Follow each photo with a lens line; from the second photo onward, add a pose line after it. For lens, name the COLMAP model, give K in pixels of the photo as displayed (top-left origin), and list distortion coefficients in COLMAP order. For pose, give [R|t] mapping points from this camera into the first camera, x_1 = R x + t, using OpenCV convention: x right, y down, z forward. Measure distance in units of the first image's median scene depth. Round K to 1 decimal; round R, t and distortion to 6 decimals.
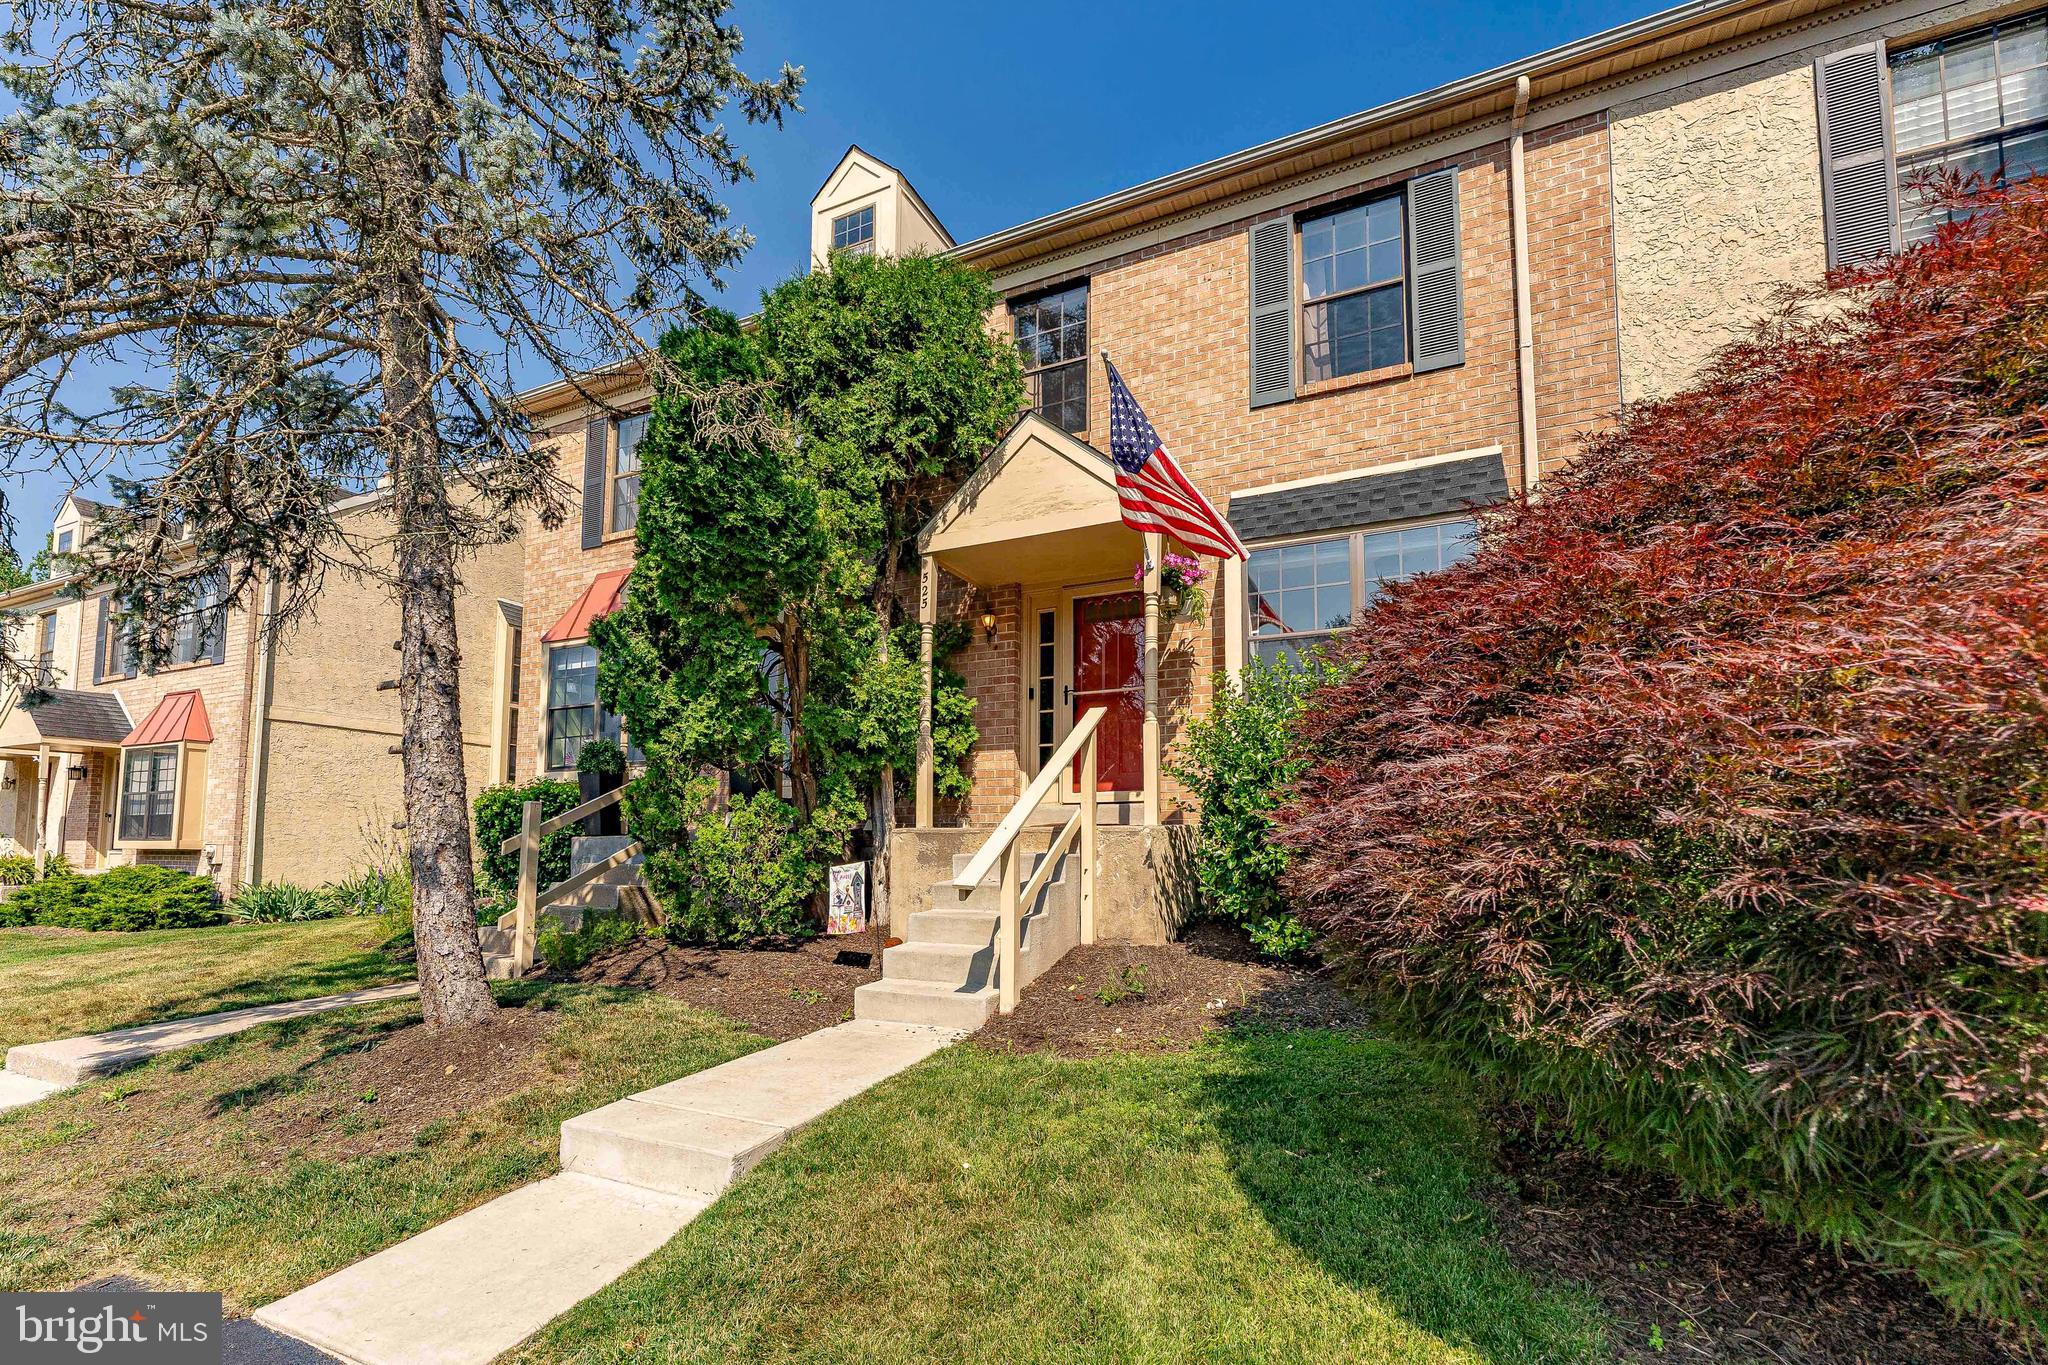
lens RADIAL K [[887.2, 0, 1107.4], [0, 887.2, 832.7], [0, 0, 1]] dist [-0.000321, -0.000535]
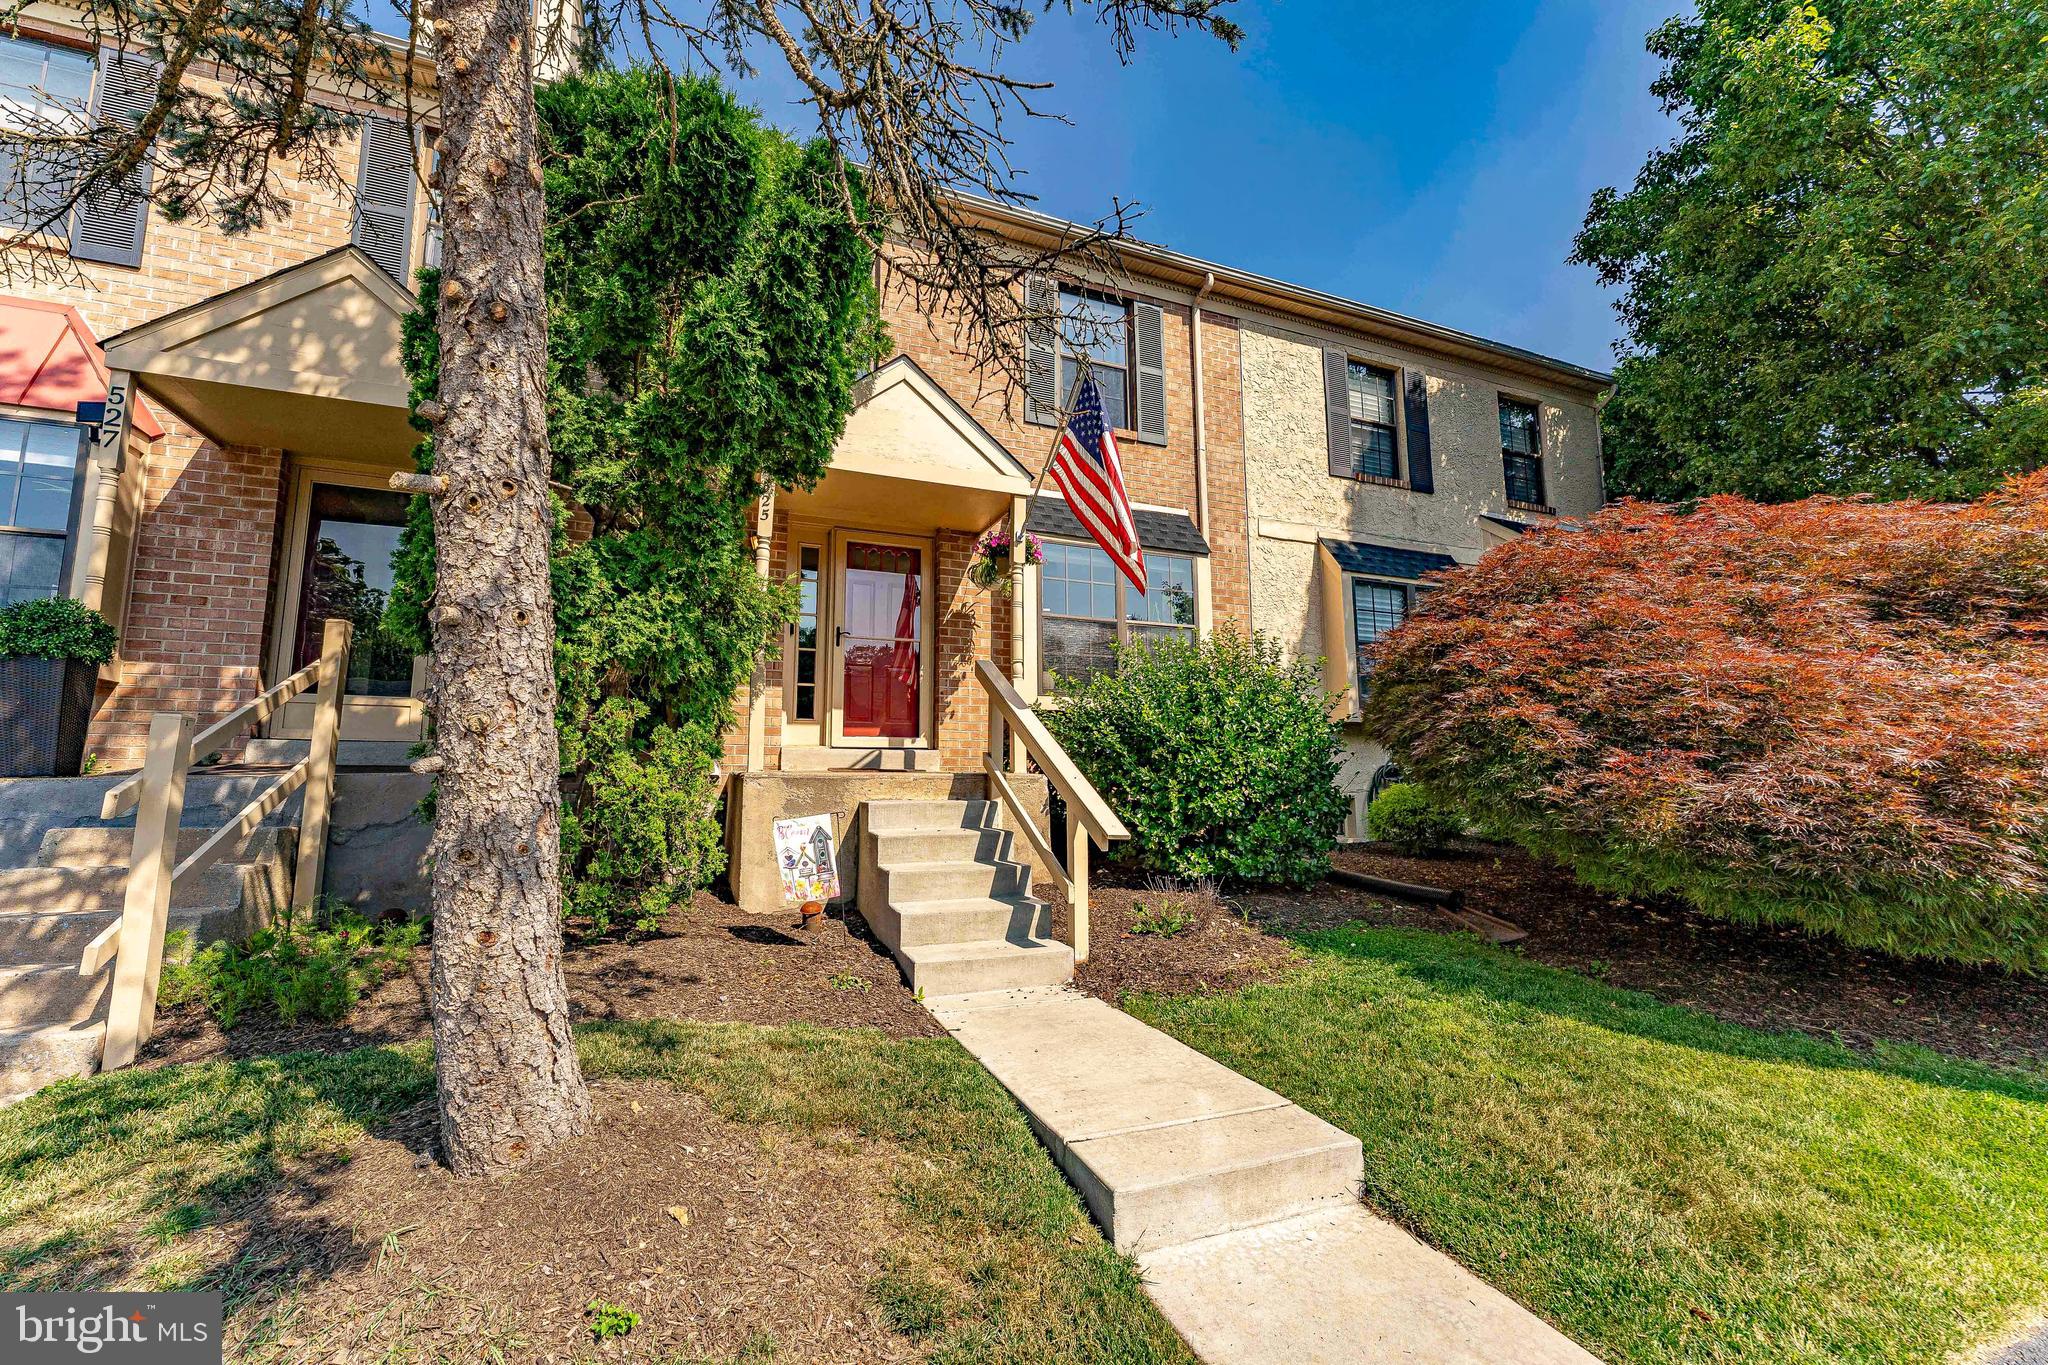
lens RADIAL K [[769.1, 0, 1009.4], [0, 769.1, 731.0], [0, 0, 1]] dist [-0.000413, -0.000271]
pose [[0.709252, 0.048215, 0.703304, -0.621709], [-0.010120, 0.998252, -0.058230, -0.004574], [-0.704882, 0.034183, 0.708500, 0.333615]]
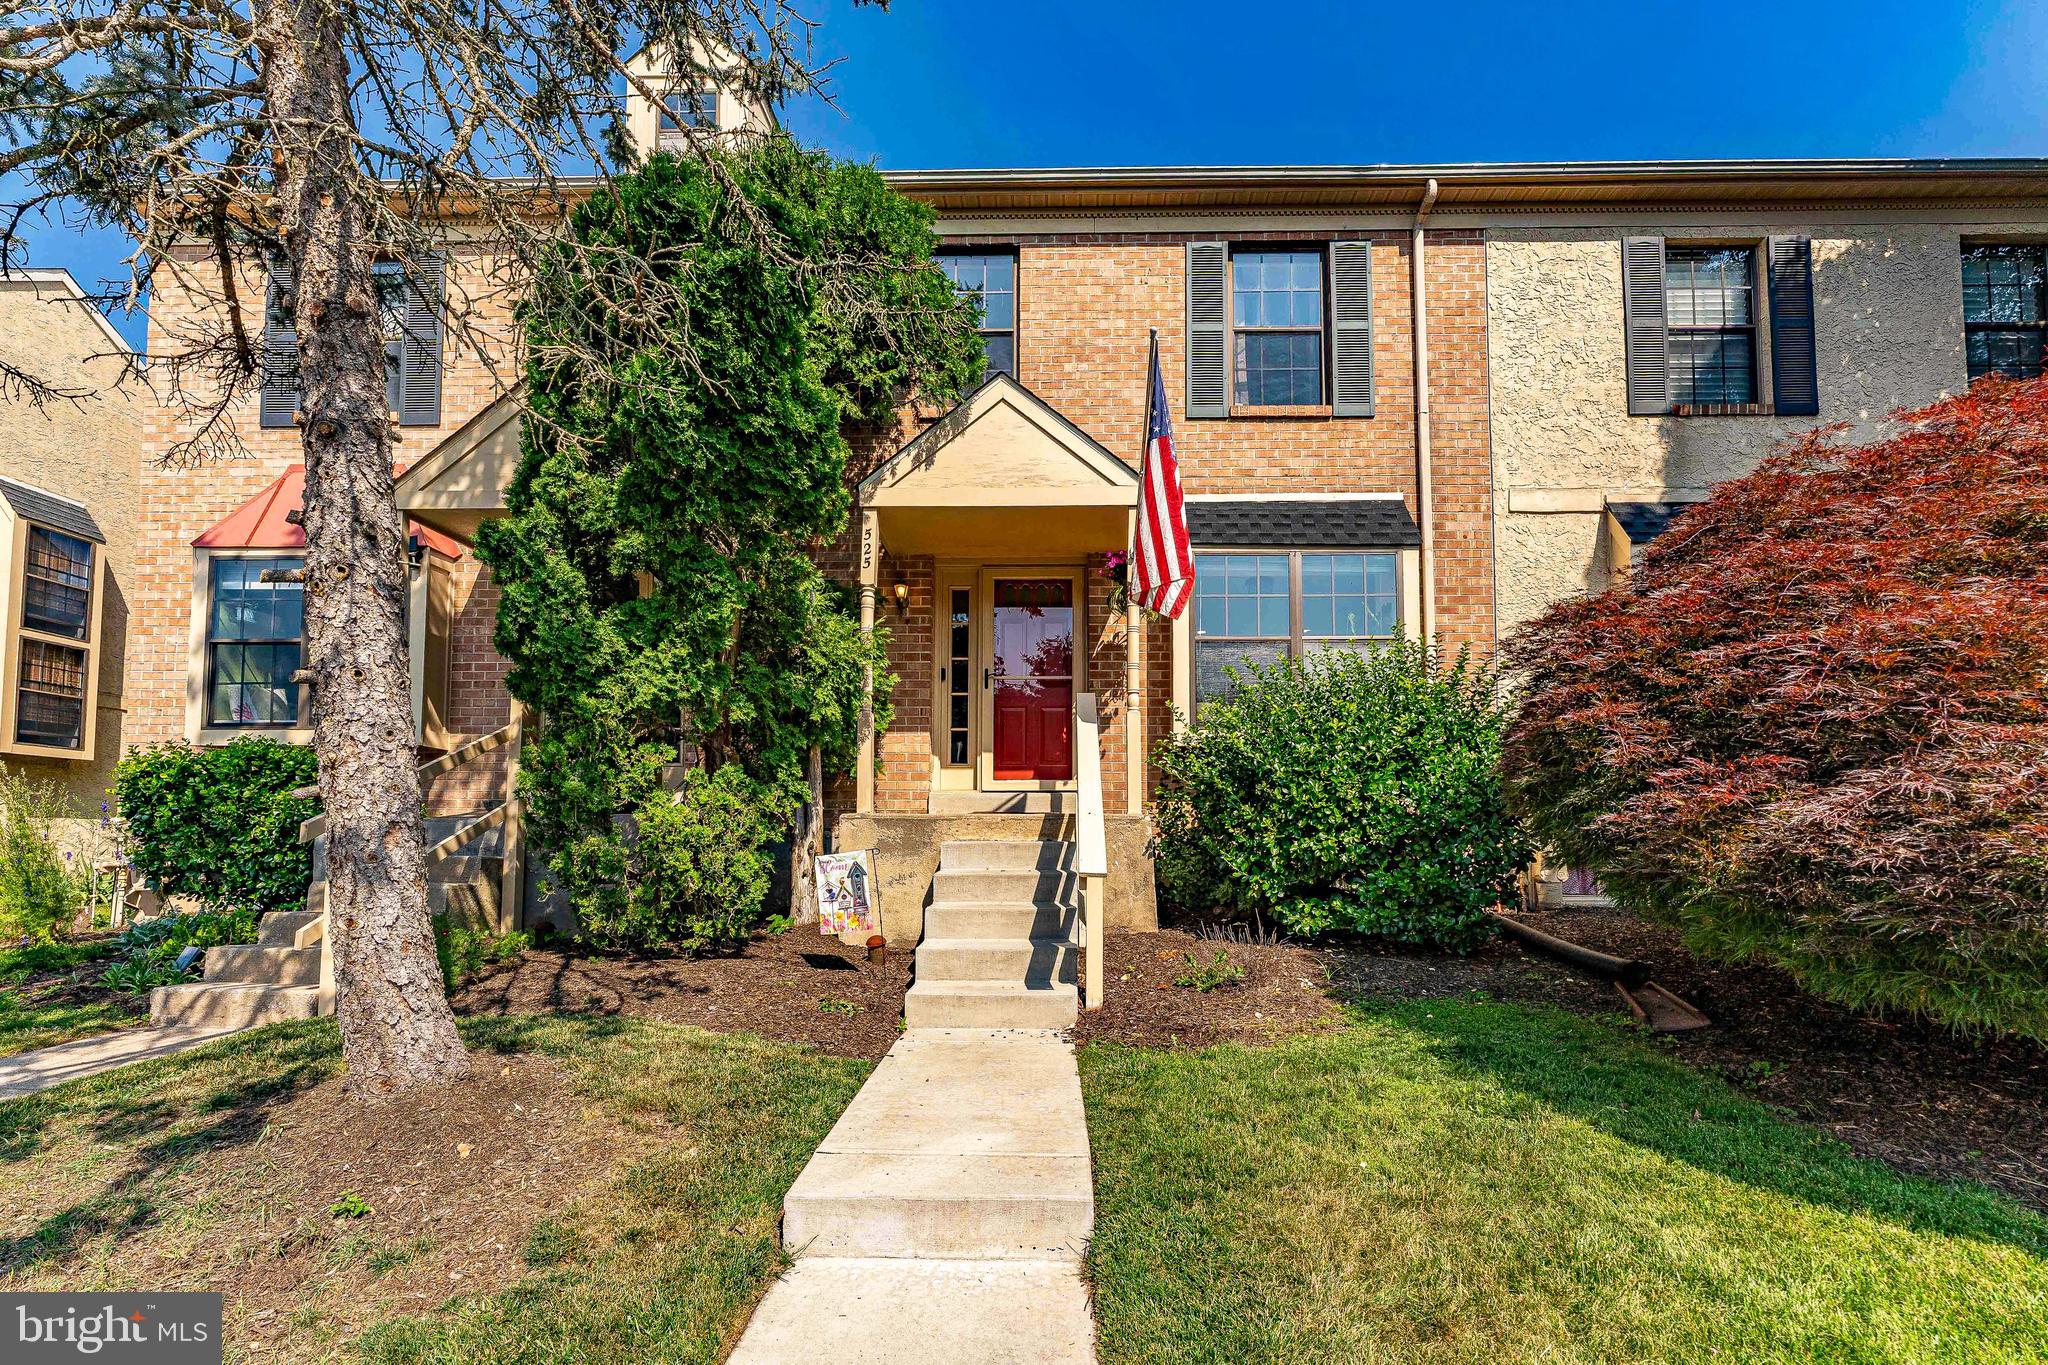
lens RADIAL K [[830.7, 0, 1099.6], [0, 830.7, 843.2], [0, 0, 1]] dist [0.001611, -0.001742]
pose [[0.917537, 0.000855, 0.397650, -0.358850], [-0.008164, 0.999827, 0.016689, 0.009865], [-0.397567, -0.018559, 0.917385, 0.144596]]
